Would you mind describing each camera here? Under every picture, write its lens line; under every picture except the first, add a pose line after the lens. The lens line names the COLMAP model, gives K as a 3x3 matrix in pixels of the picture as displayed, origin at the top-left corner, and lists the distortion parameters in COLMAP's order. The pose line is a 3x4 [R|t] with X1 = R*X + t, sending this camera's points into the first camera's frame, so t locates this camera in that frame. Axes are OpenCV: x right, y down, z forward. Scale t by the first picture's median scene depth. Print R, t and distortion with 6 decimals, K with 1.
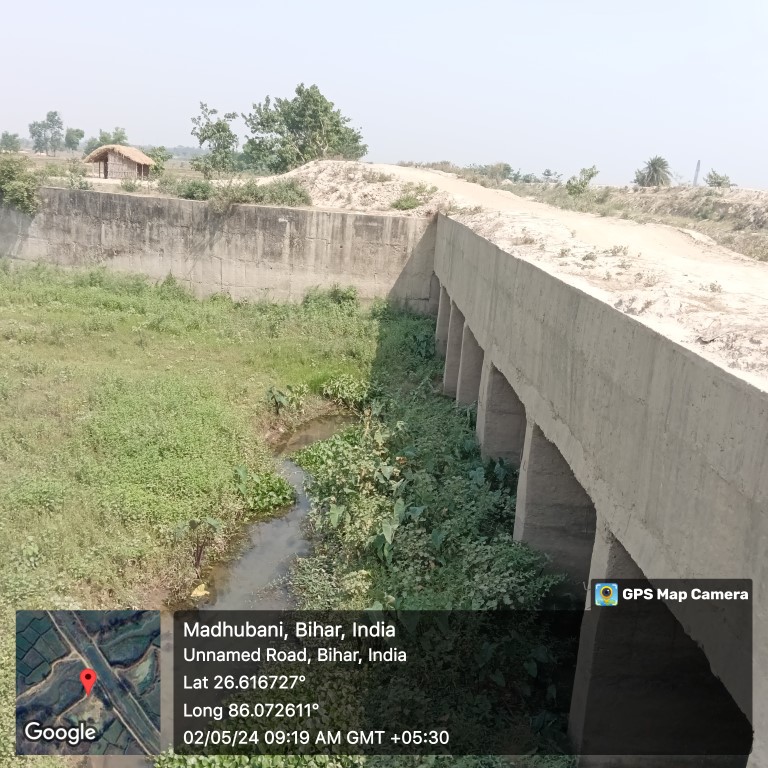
lens RADIAL K [[832.3, 0, 386.4], [0, 832.3, 384.2], [0, 0, 1]] dist [0.034587, 0.000000]
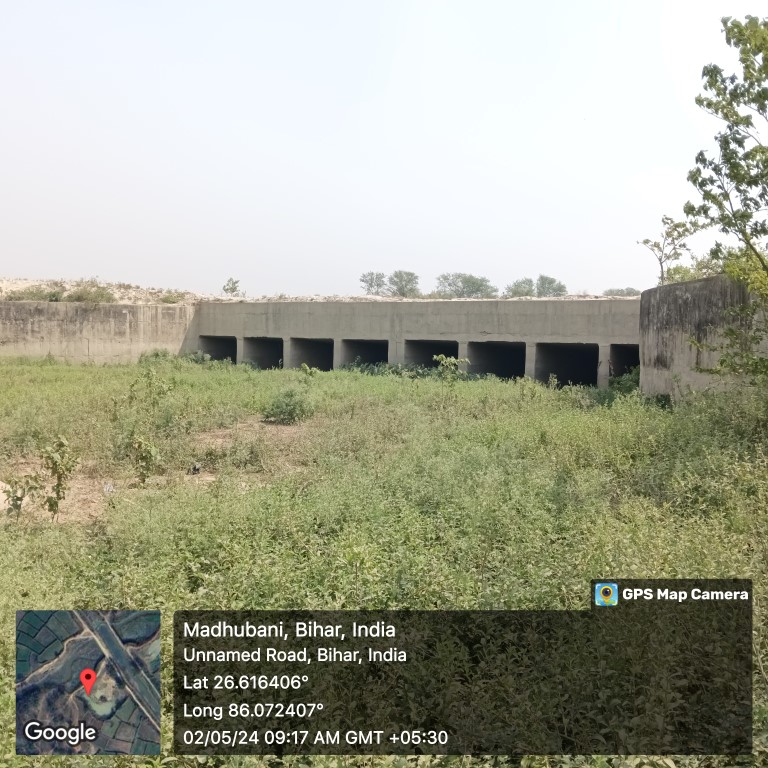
lens RADIAL K [[832.3, 0, 380.3], [0, 832.3, 388.2], [0, 0, 1]] dist [0.034587, 0.000000]
pose [[0.564922, -0.121768, 0.816110, -1.134633], [0.228917, 0.973356, -0.013230, 0.078328], [-0.792754, 0.194295, 0.577746, -0.285701]]
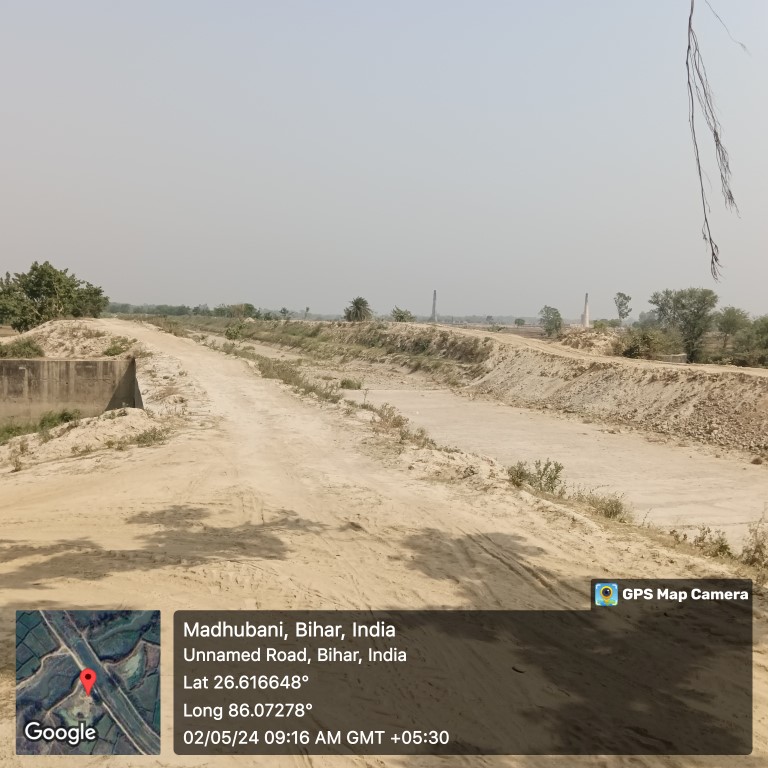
lens RADIAL K [[832.3, 0, 382.4], [0, 832.3, 391.7], [0, 0, 1]] dist [0.034587, 0.000000]
pose [[0.961620, -0.073128, 0.264461, 0.083883], [0.111236, 0.984975, -0.132105, 0.098084], [-0.250826, 0.156453, 0.955306, -0.502821]]
